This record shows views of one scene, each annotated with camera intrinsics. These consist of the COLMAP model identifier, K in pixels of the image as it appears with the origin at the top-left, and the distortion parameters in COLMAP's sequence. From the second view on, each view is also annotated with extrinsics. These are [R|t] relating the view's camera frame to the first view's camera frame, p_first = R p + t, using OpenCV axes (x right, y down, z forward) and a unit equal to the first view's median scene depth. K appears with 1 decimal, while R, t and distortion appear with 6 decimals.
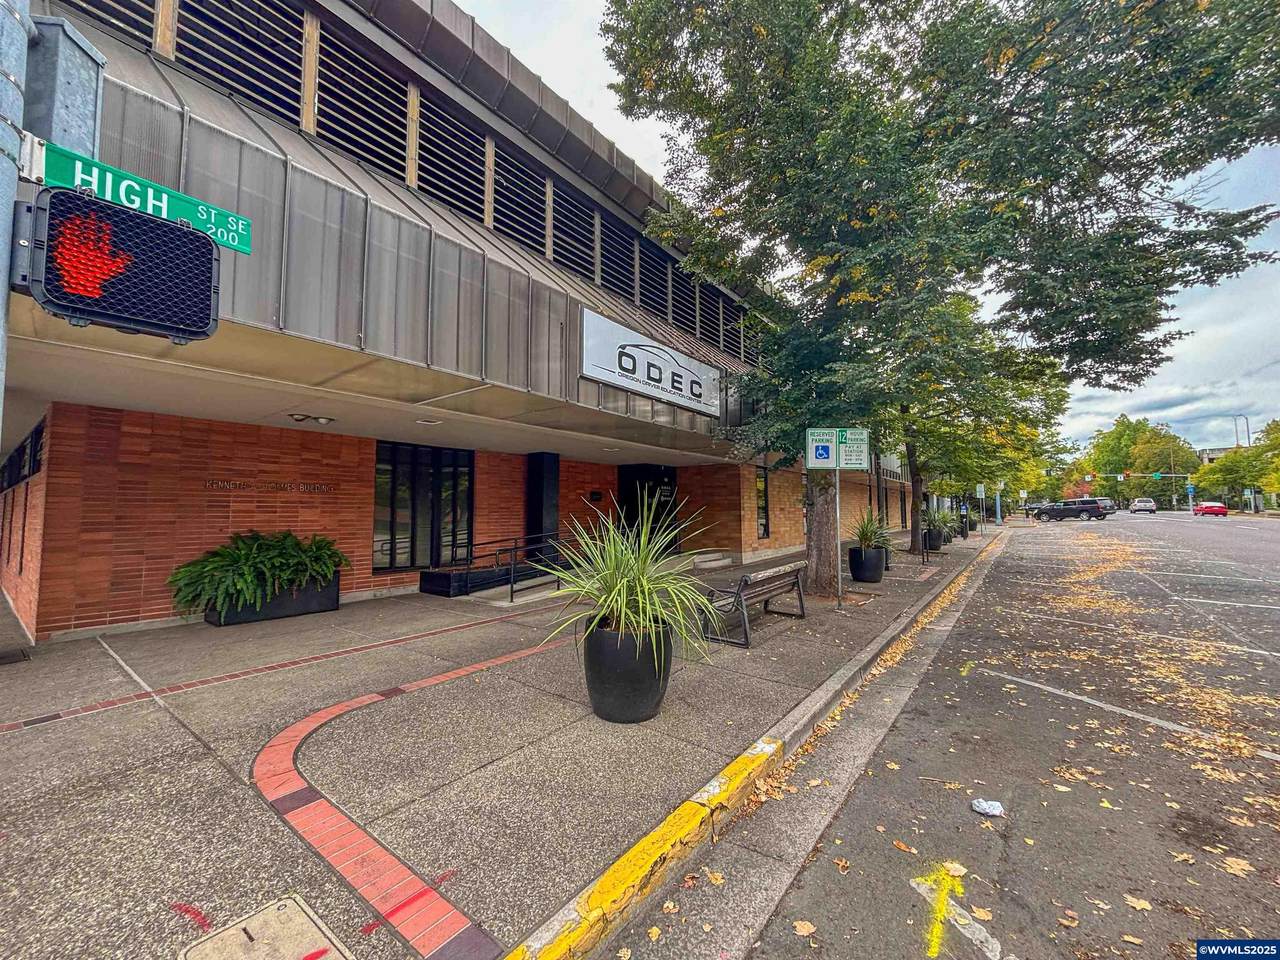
lens RADIAL K [[516.0, 0, 638.8], [0, 516.0, 476.7], [0, 0, 1]] dist [-0.000140, -0.000553]
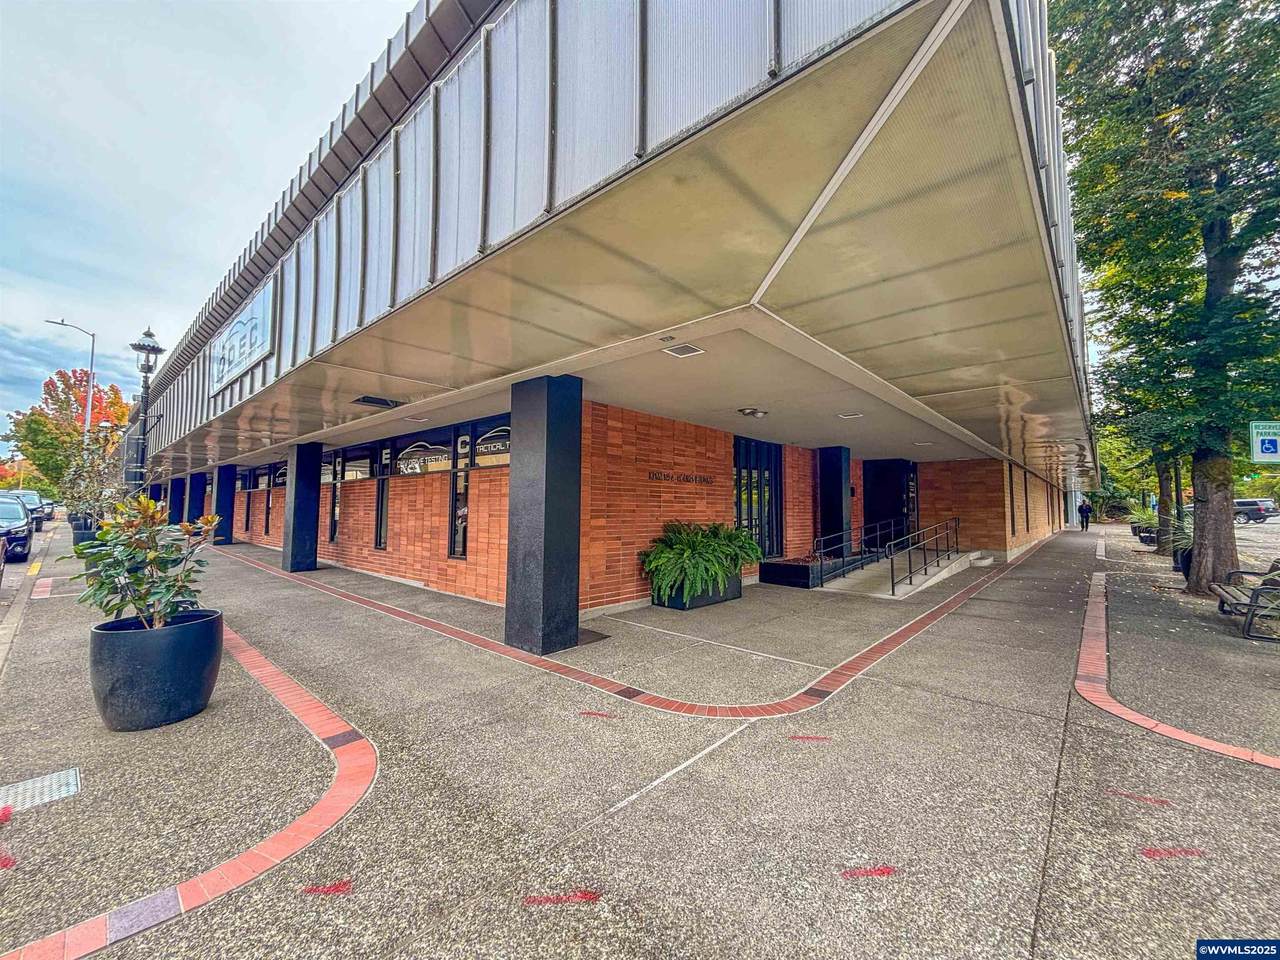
lens RADIAL K [[516.0, 0, 633.7], [0, 516.0, 471.3], [0, 0, 1]] dist [-0.000140, -0.000553]
pose [[0.995919, 0.006385, -0.090027, -0.725950], [-0.006621, 0.999975, -0.002320, 0.008564], [0.090010, 0.002906, 0.995937, -0.053295]]
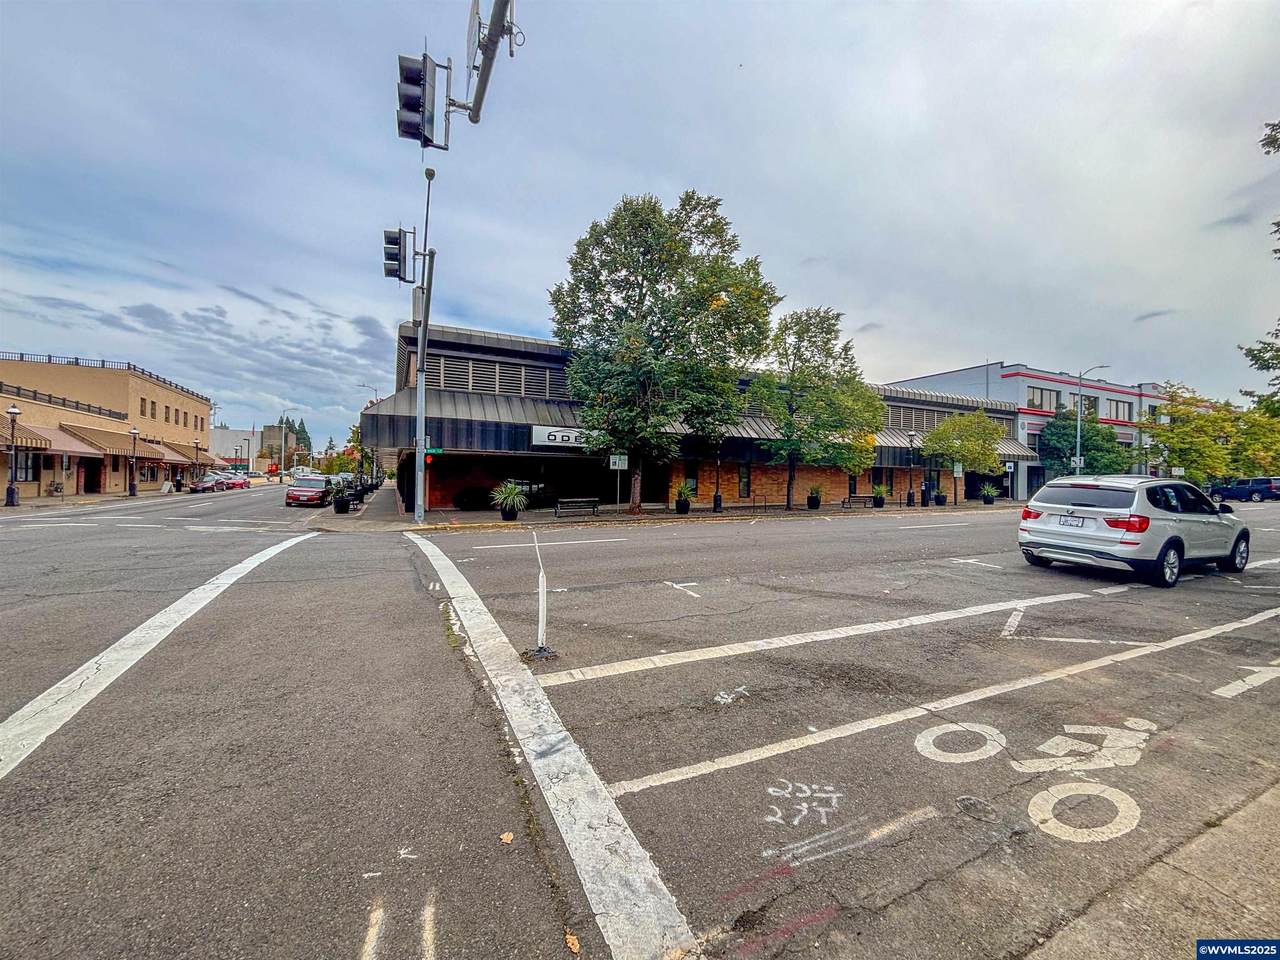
lens RADIAL K [[516.0, 0, 638.6], [0, 516.0, 479.7], [0, 0, 1]] dist [-0.000140, -0.000553]
pose [[0.885341, 0.015257, -0.464692, 1.876872], [0.015214, 0.997976, 0.061752, -0.138895], [0.464693, -0.061742, 0.883317, -1.561240]]
